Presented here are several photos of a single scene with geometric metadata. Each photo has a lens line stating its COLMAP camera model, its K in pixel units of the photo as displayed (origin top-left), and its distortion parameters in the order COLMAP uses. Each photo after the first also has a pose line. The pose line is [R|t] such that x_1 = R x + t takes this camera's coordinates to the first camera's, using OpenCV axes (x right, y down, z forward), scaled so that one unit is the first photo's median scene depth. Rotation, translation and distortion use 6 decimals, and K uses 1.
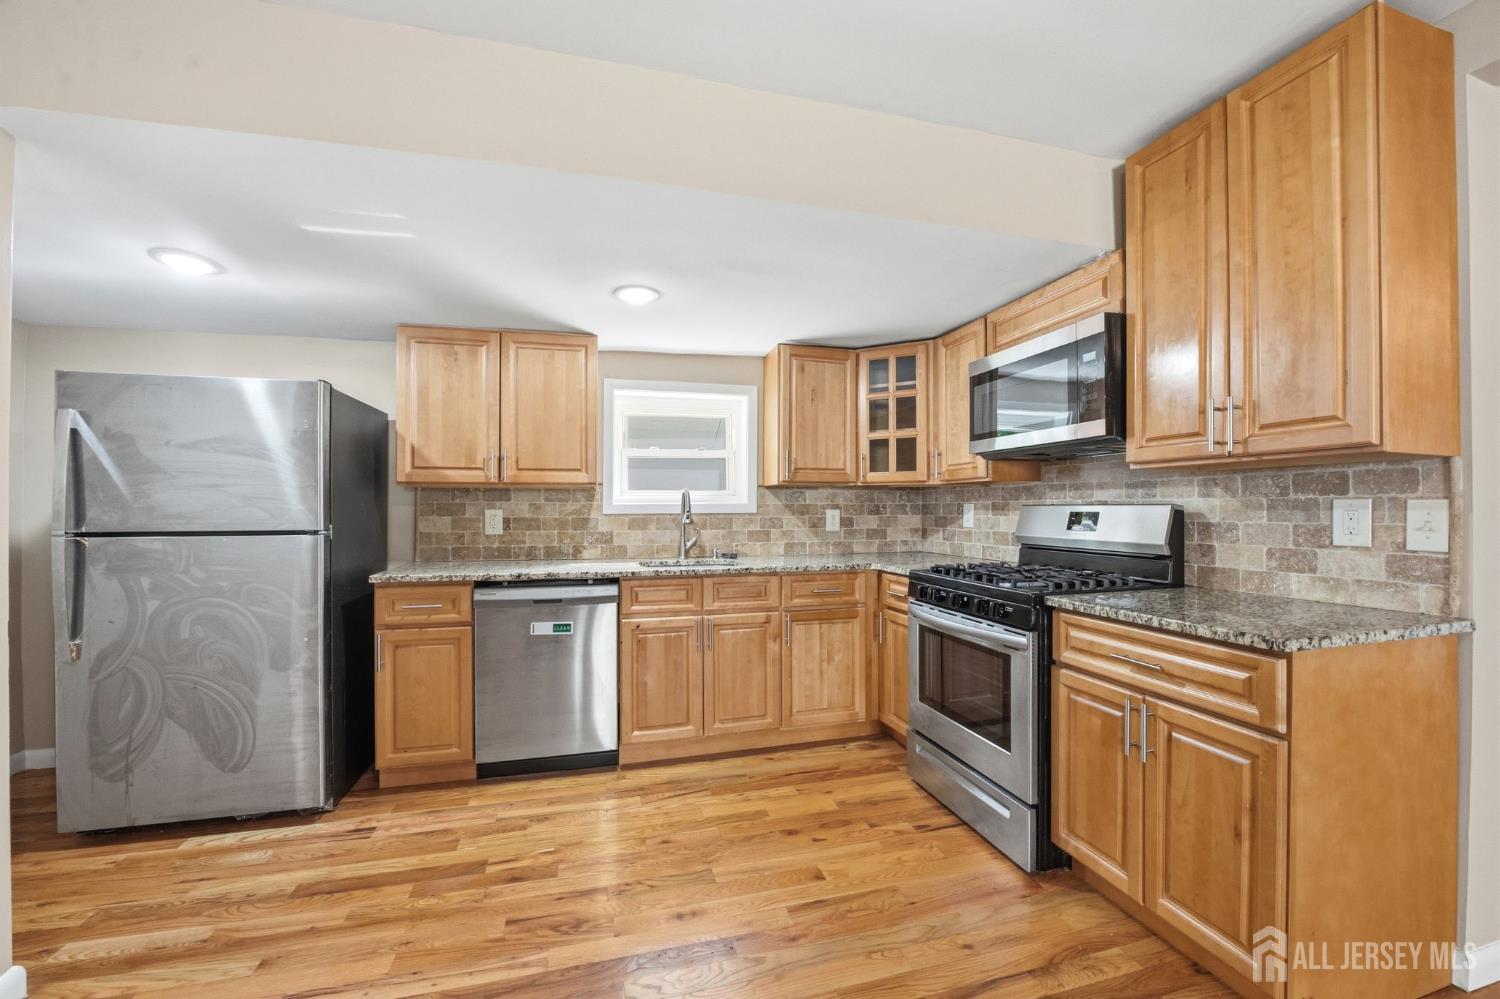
lens RADIAL K [[615.1, 0, 756.6], [0, 615.1, 506.2], [0, 0, 1]] dist [-0.021811, 0.000088]
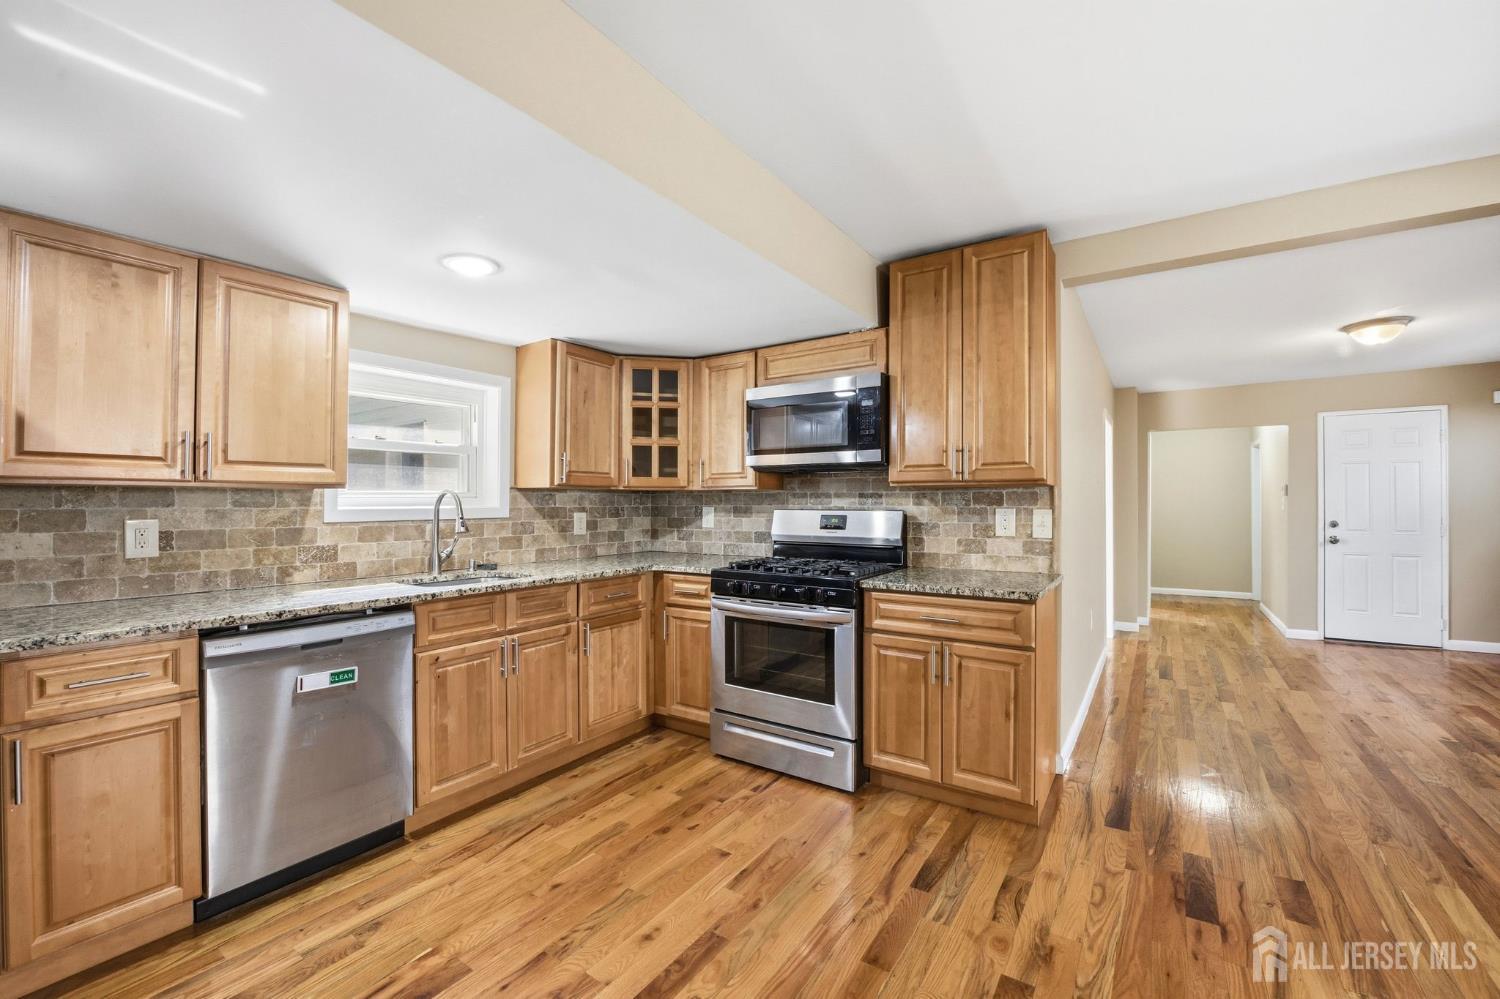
lens RADIAL K [[618.4, 0, 765.6], [0, 618.4, 500.9], [0, 0, 1]] dist [-0.020575, 0.000086]
pose [[0.752334, 0.002971, 0.658775, -0.422664], [-0.003004, 0.999995, -0.001079, -0.018766], [-0.658775, -0.001168, 0.752339, 0.091004]]
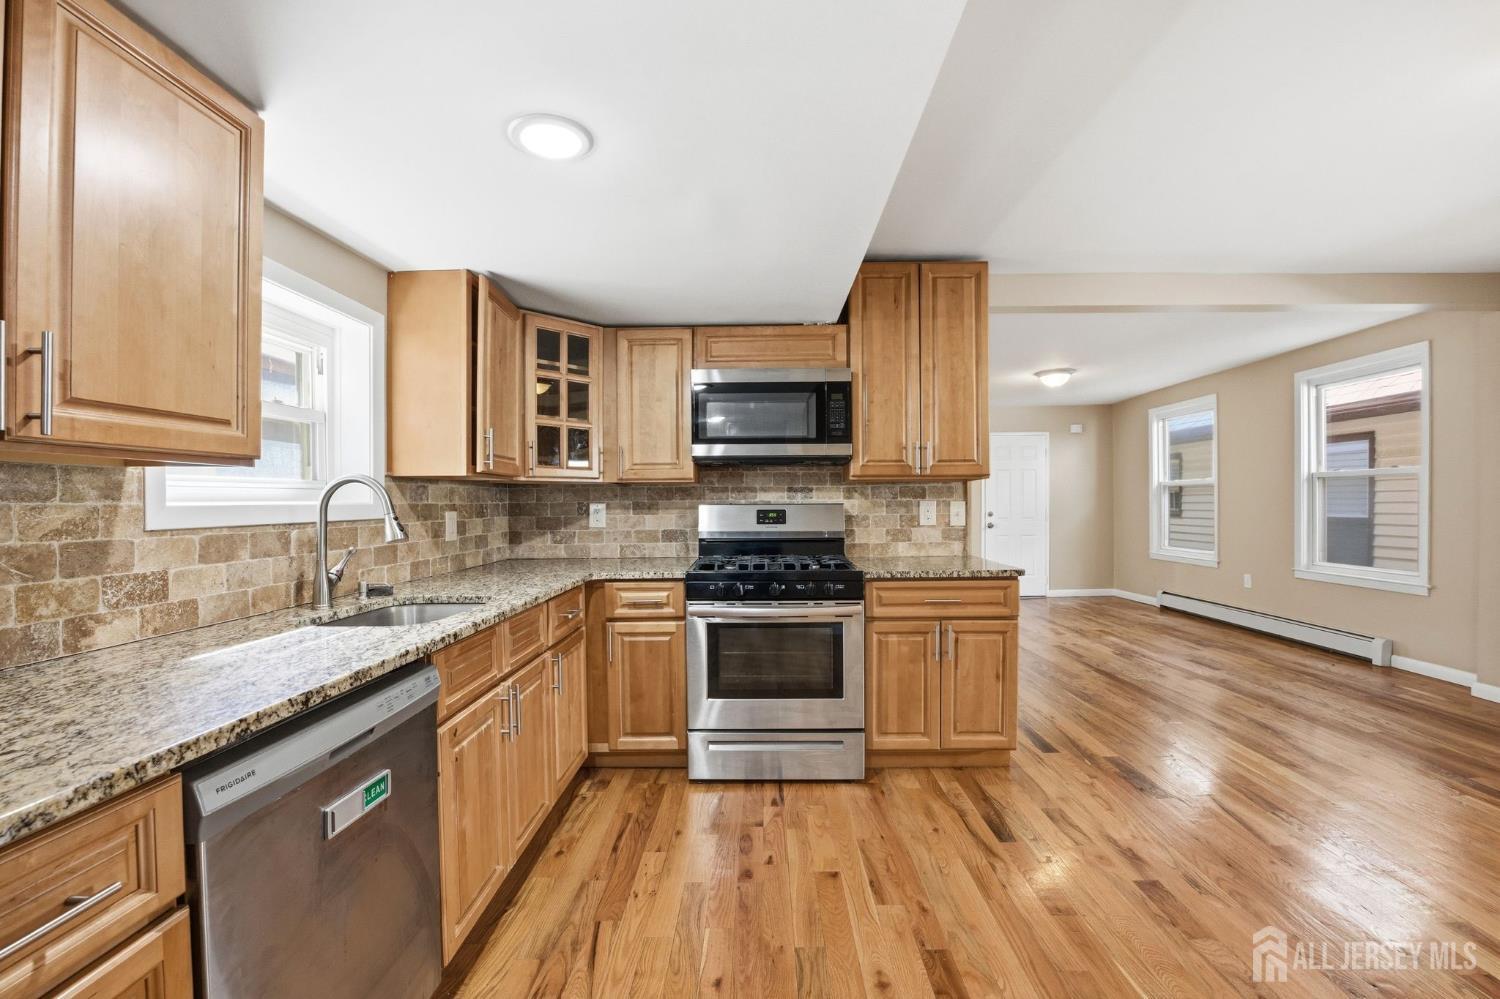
lens RADIAL K [[606.1, 0, 767.8], [0, 606.1, 513.5], [0, 0, 1]] dist [-0.019882, 0.000196]
pose [[0.273989, -0.017992, 0.961564, -0.646818], [0.003818, 0.999837, 0.017621, -0.004874], [-0.961725, -0.001157, 0.274014, 0.618400]]
